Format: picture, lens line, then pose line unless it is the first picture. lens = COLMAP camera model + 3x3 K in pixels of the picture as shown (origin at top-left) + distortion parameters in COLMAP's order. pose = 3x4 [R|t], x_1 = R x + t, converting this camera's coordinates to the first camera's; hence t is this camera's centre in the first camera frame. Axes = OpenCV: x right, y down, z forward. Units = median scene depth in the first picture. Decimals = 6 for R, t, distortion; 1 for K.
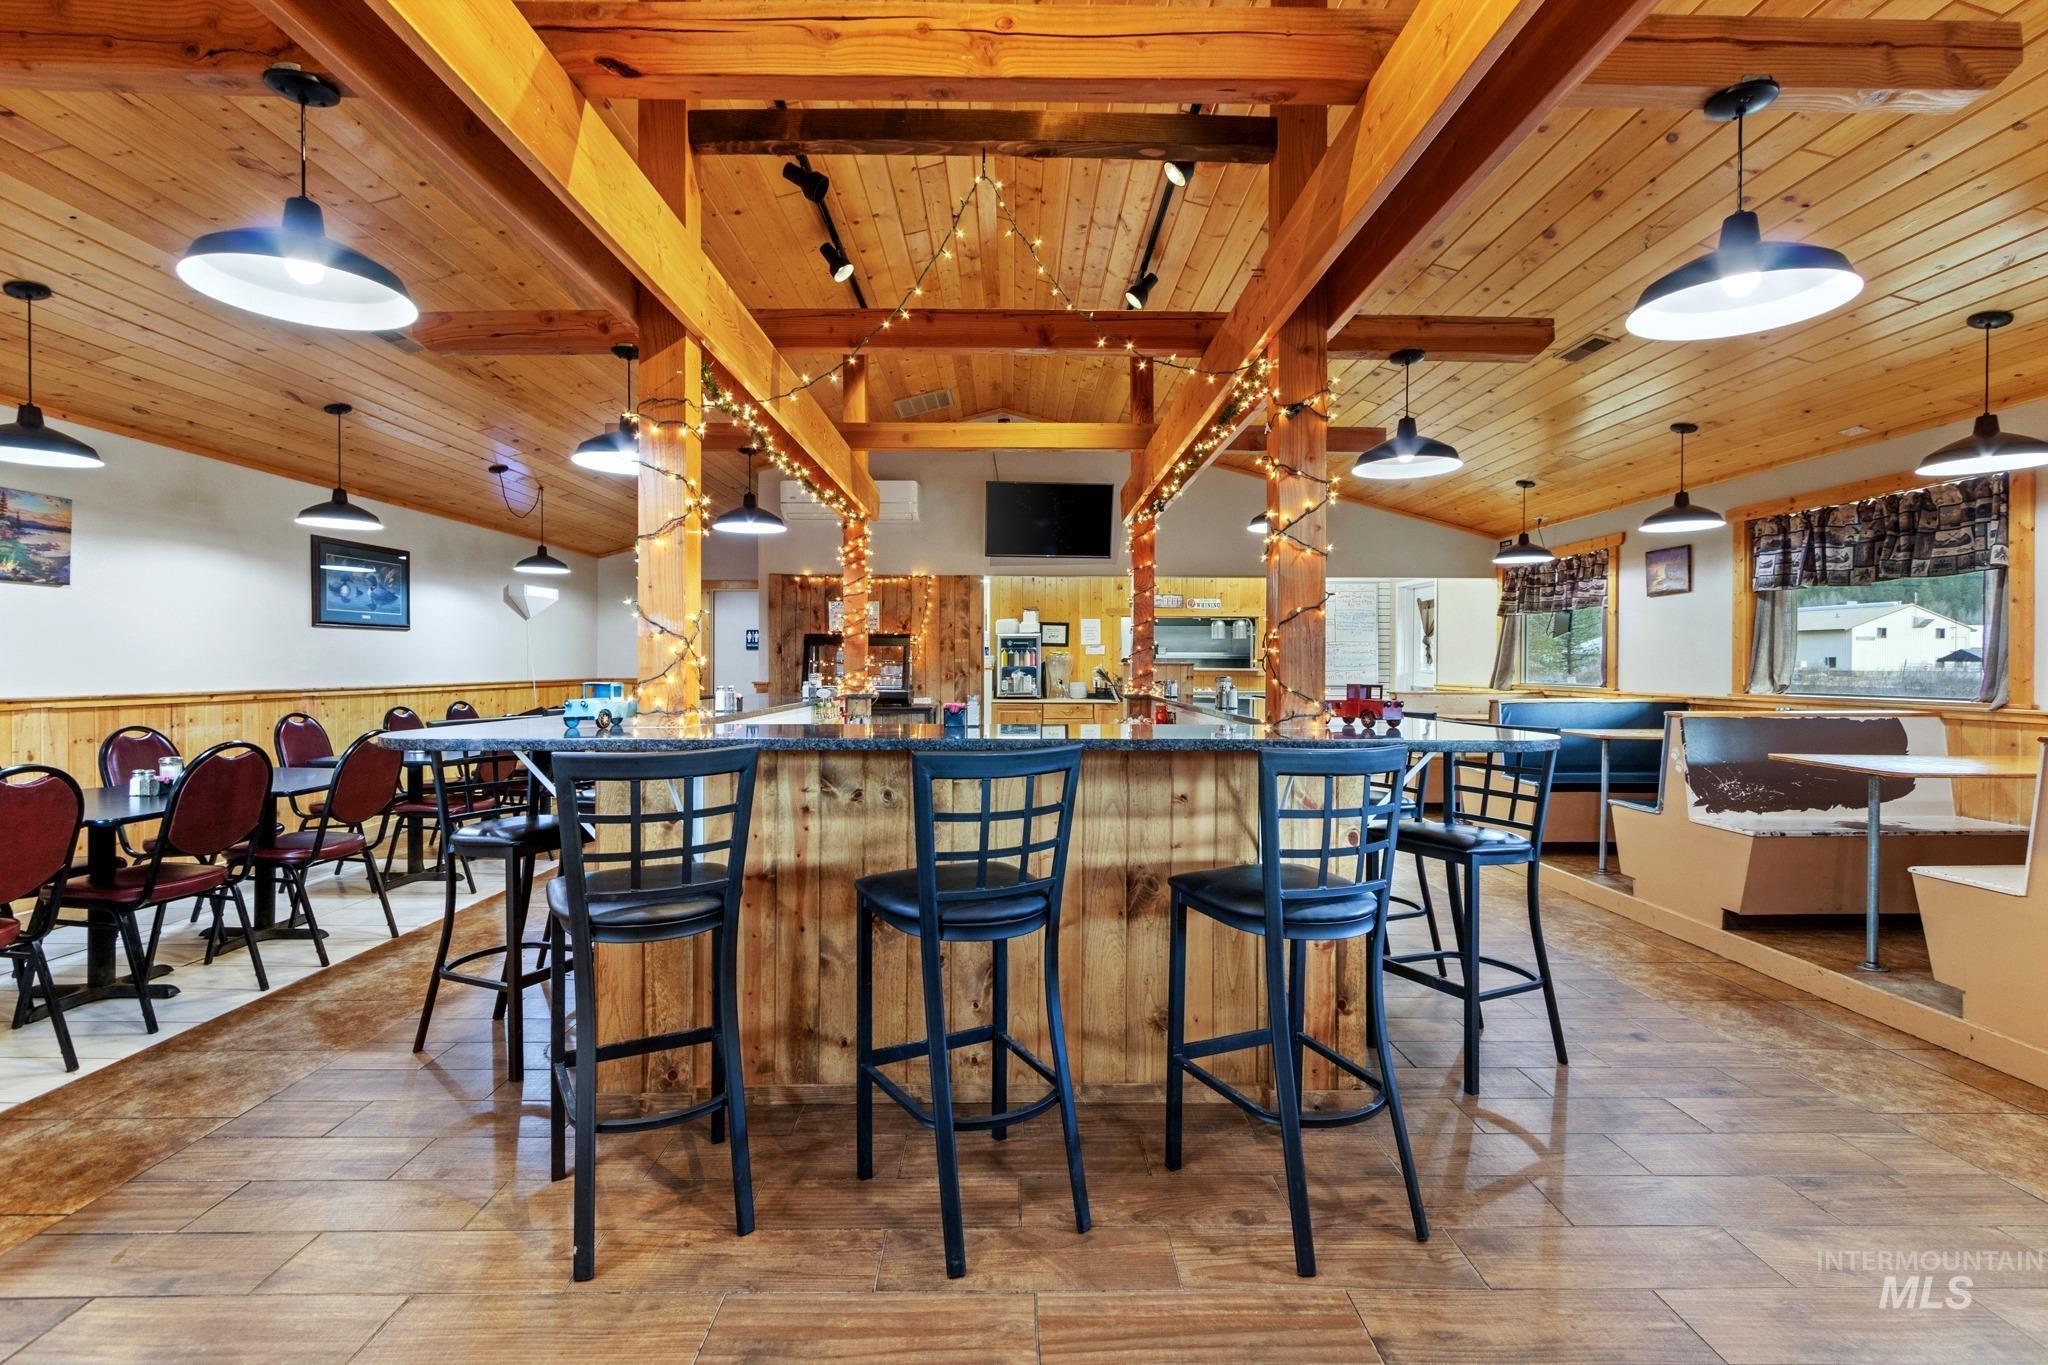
lens RADIAL K [[955.0, 0, 1019.8], [0, 955.0, 676.5], [0, 0, 1]] dist [0.010326, -0.003773]
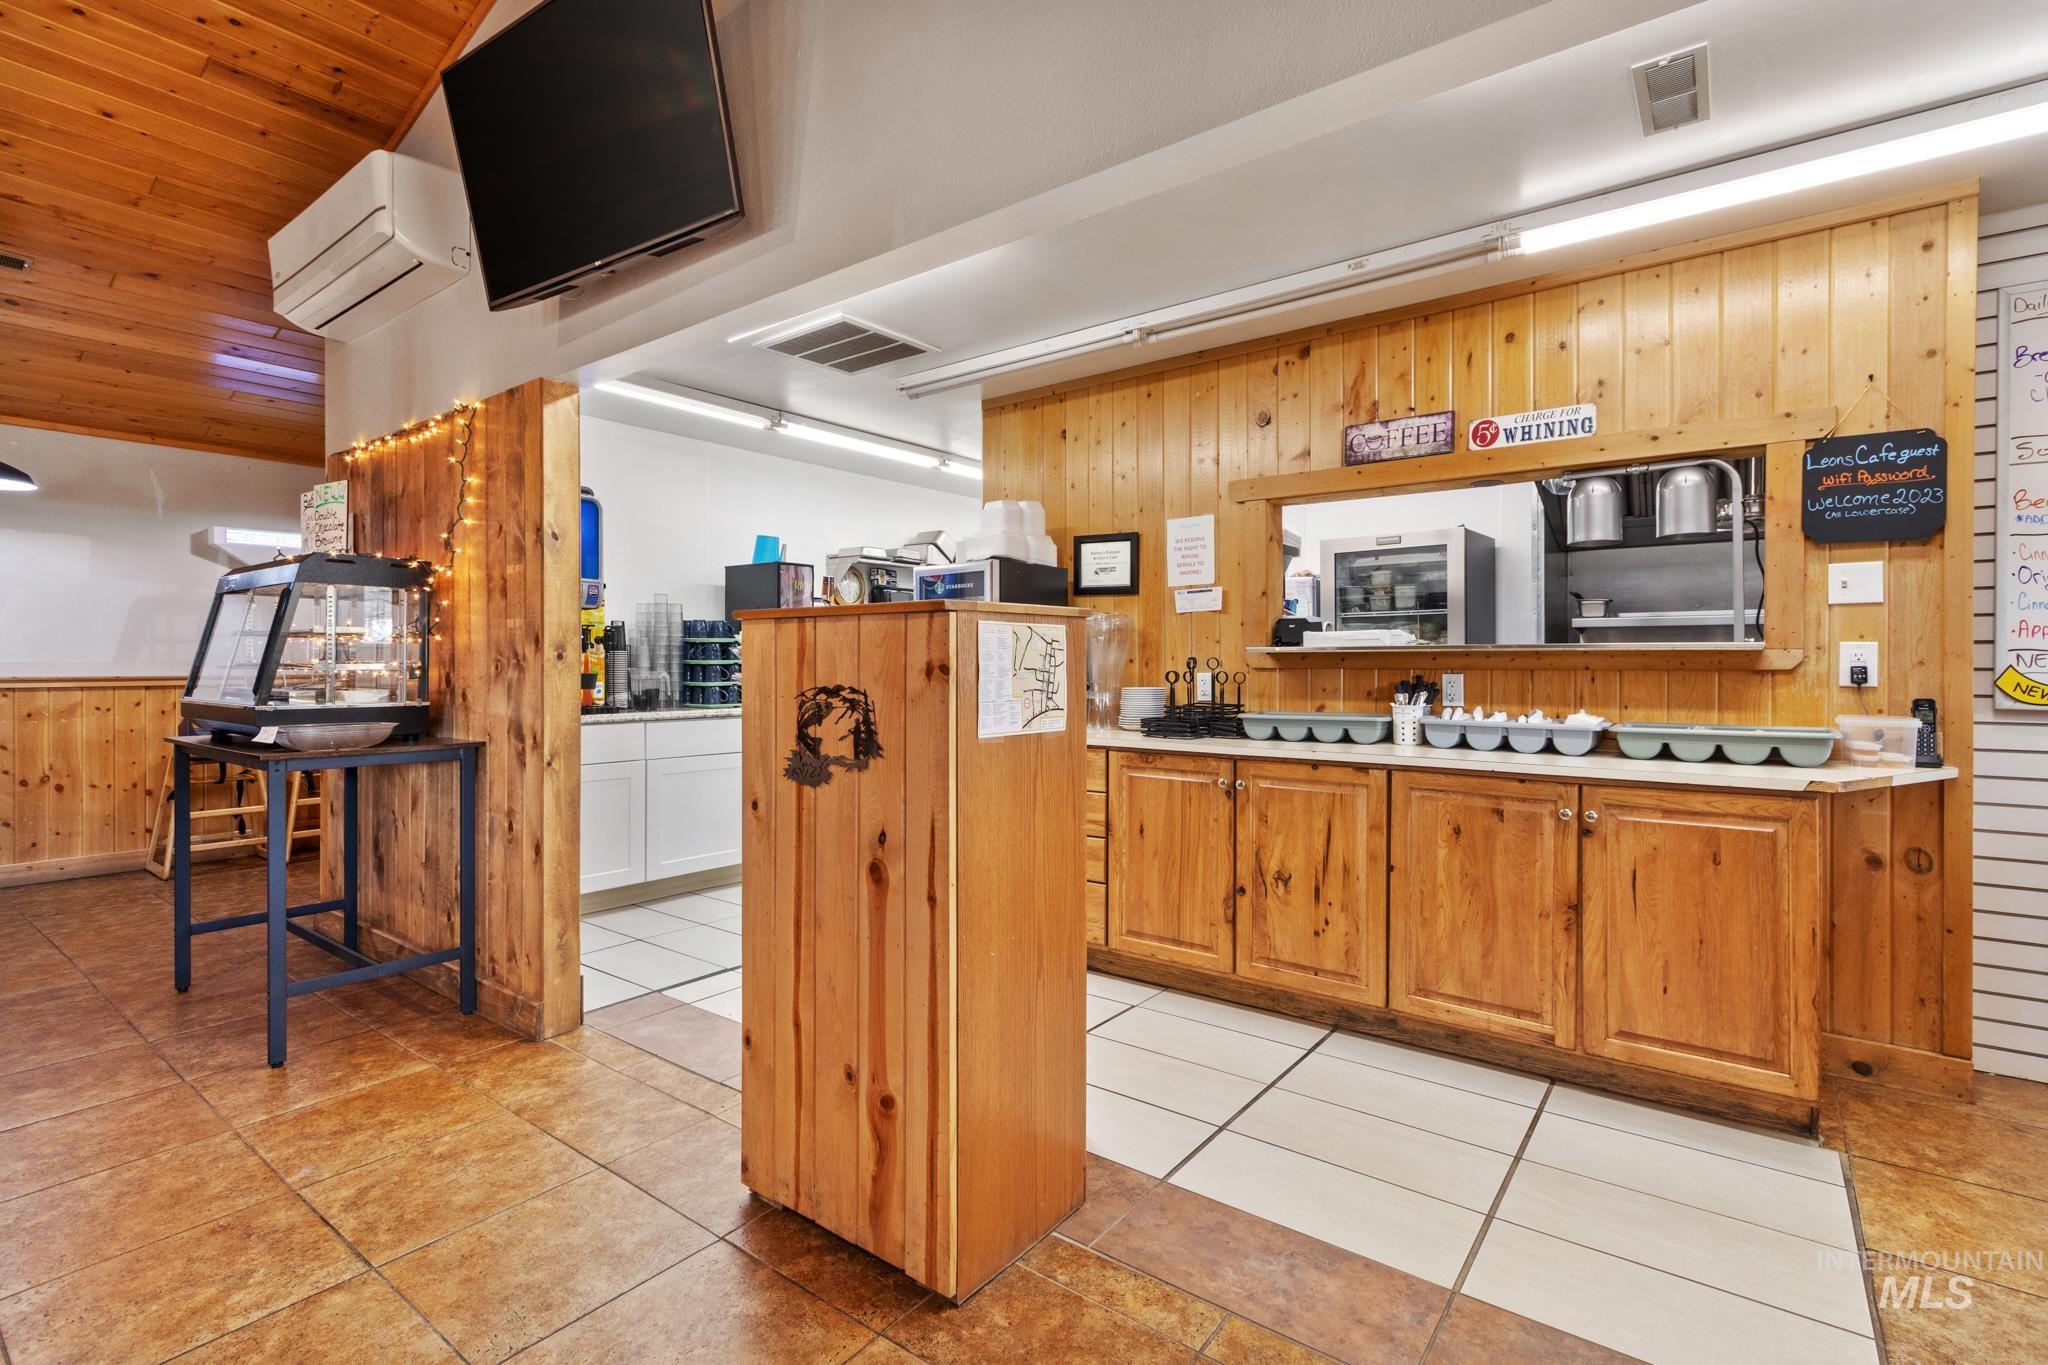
lens RADIAL K [[955.0, 0, 1035.4], [0, 955.0, 661.9], [0, 0, 1]] dist [0.010326, -0.003773]
pose [[0.787753, -0.004809, -0.615973, 0.503566], [-0.004545, 0.999897, -0.013619, 0.003101], [0.615975, 0.013528, 0.787650, 1.324368]]
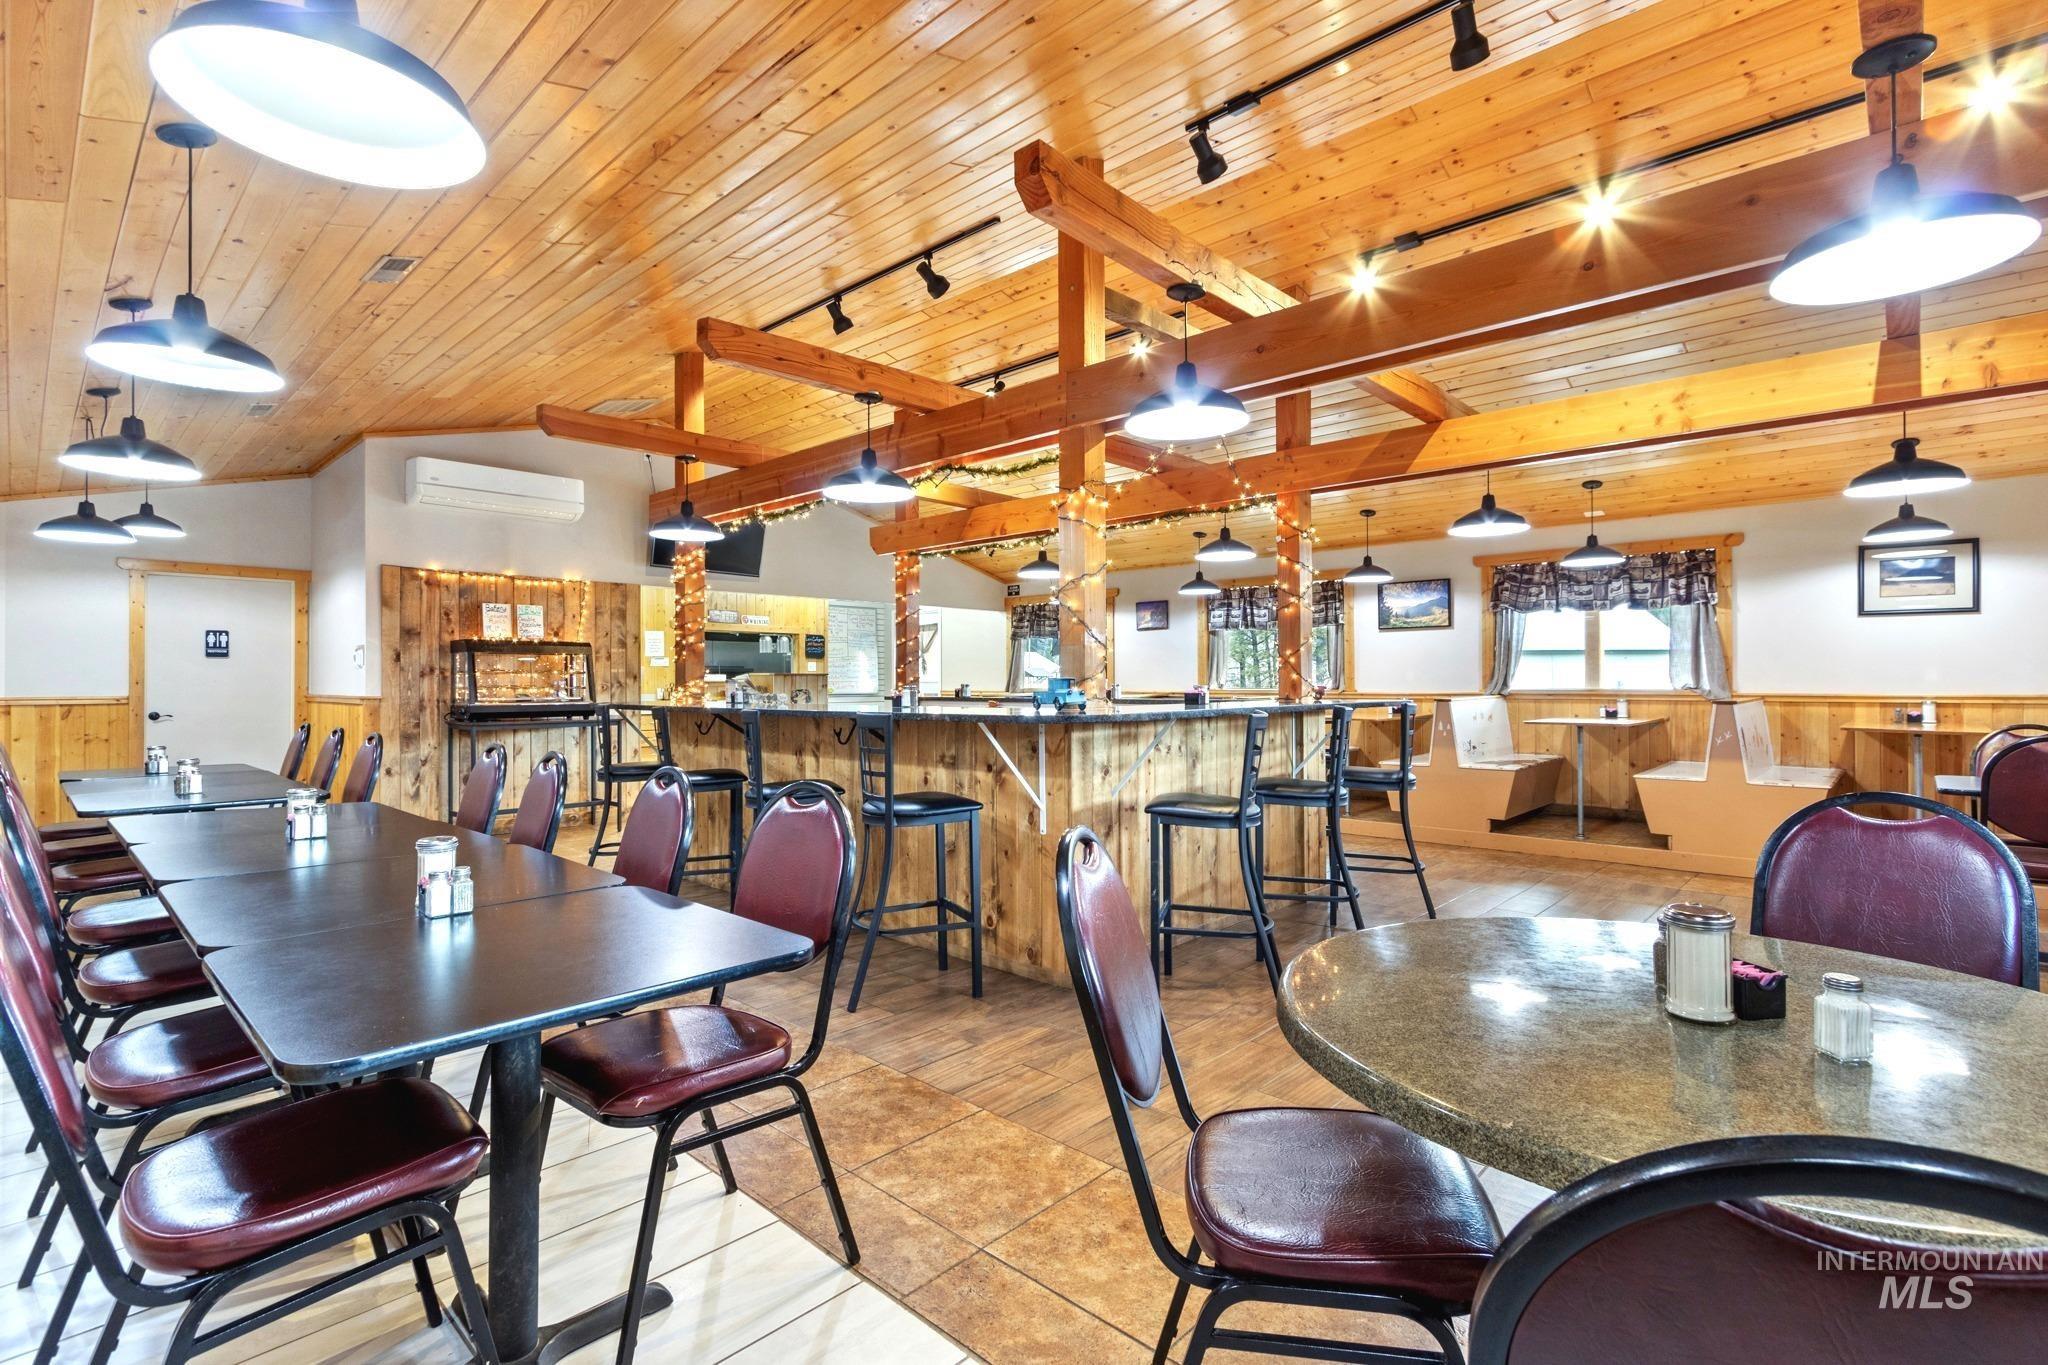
lens RADIAL K [[955.0, 0, 1032.5], [0, 955.0, 675.8], [0, 0, 1]] dist [0.010326, -0.003773]
pose [[0.687932, -0.001246, 0.725774, -0.753551], [0.014956, 0.999811, -0.012459, 0.010465], [-0.725621, 0.019426, 0.687820, 0.045310]]
